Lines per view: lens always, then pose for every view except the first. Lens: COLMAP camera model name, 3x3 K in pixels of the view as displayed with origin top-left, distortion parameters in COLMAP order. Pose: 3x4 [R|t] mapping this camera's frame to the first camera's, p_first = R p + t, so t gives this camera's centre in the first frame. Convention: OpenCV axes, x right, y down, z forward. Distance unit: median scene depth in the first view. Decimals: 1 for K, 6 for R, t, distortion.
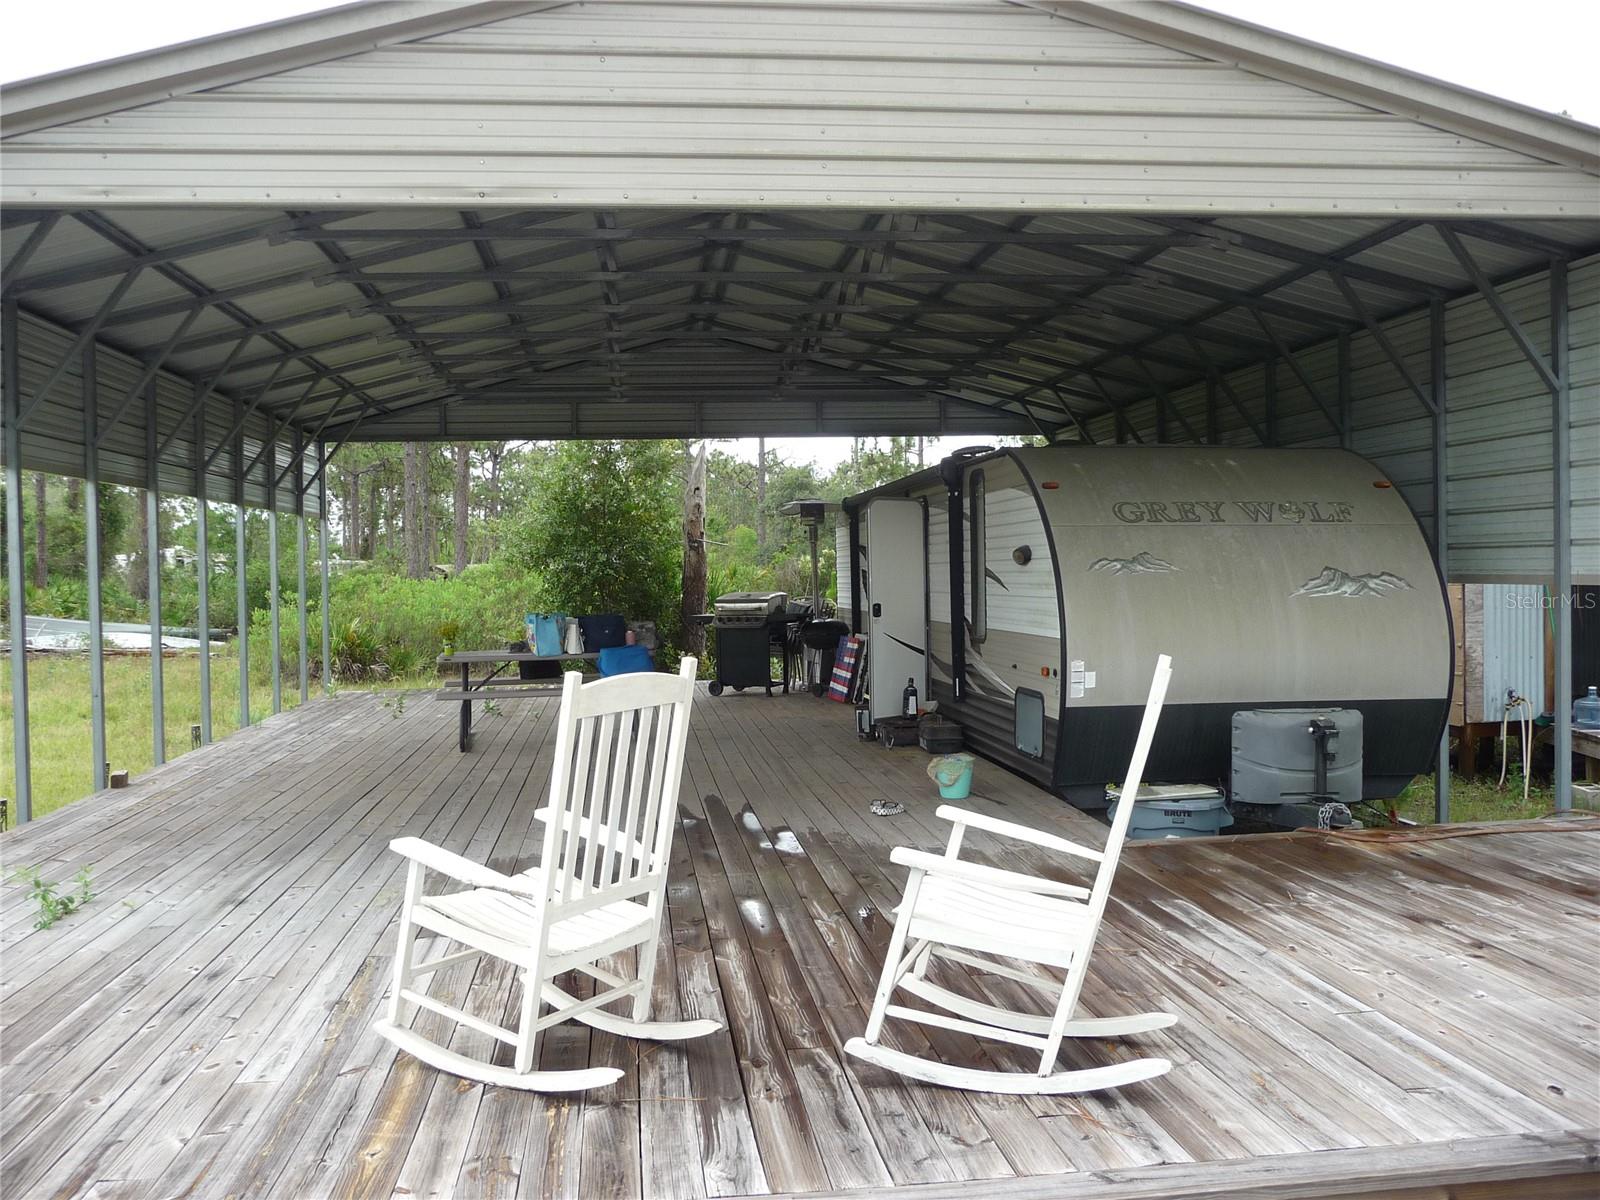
lens RADIAL K [[1345.4, 0, 800.4], [0, 1345.4, 600.9], [0, 0, 1]] dist [-0.041329, 0.030992]
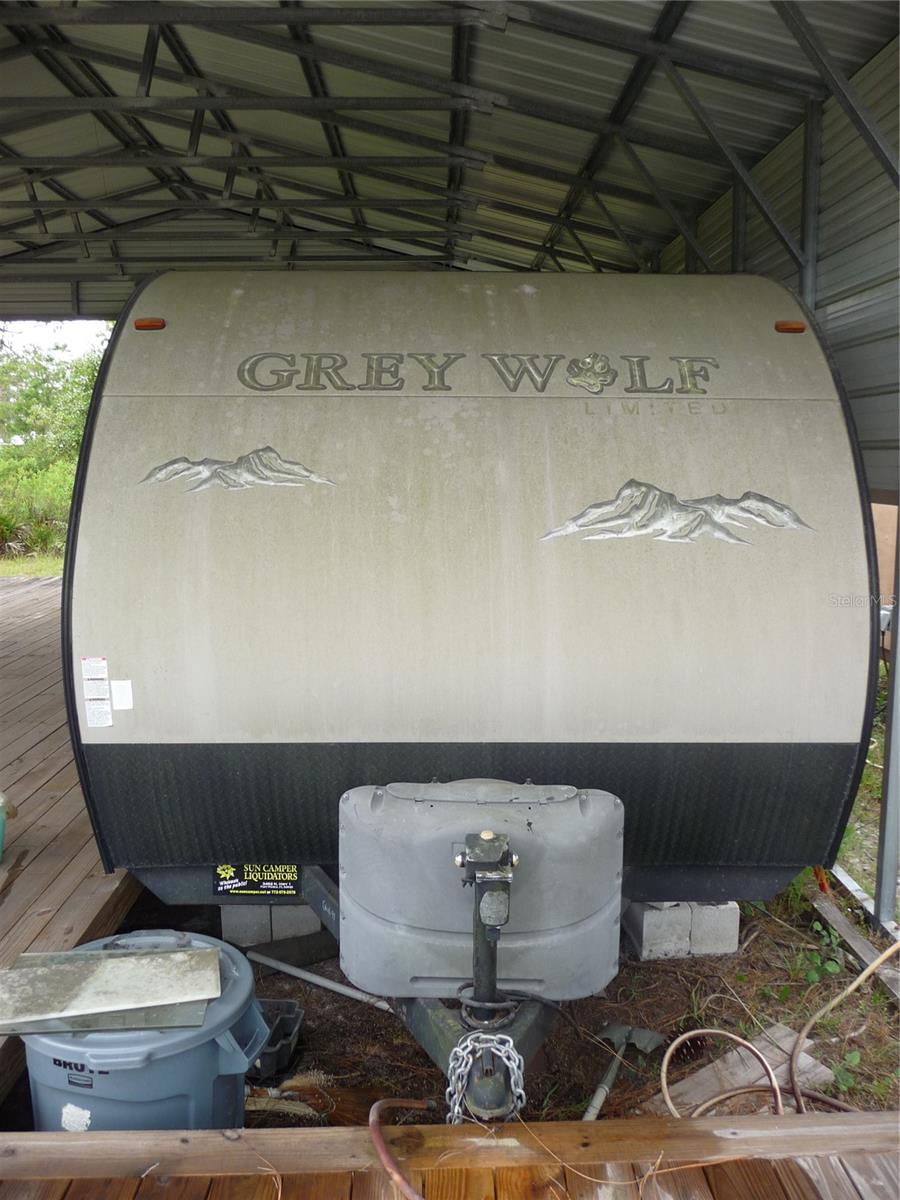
lens RADIAL K [[1009.0, 0, 448.7], [0, 1009.0, 597.7], [0, 0, 1]] dist [-0.041329, 0.030992]
pose [[0.993202, 0.028118, -0.112959, 0.366932], [-0.015155, 0.993363, 0.114019, -0.023609], [0.115415, -0.111532, 0.987036, 0.606975]]
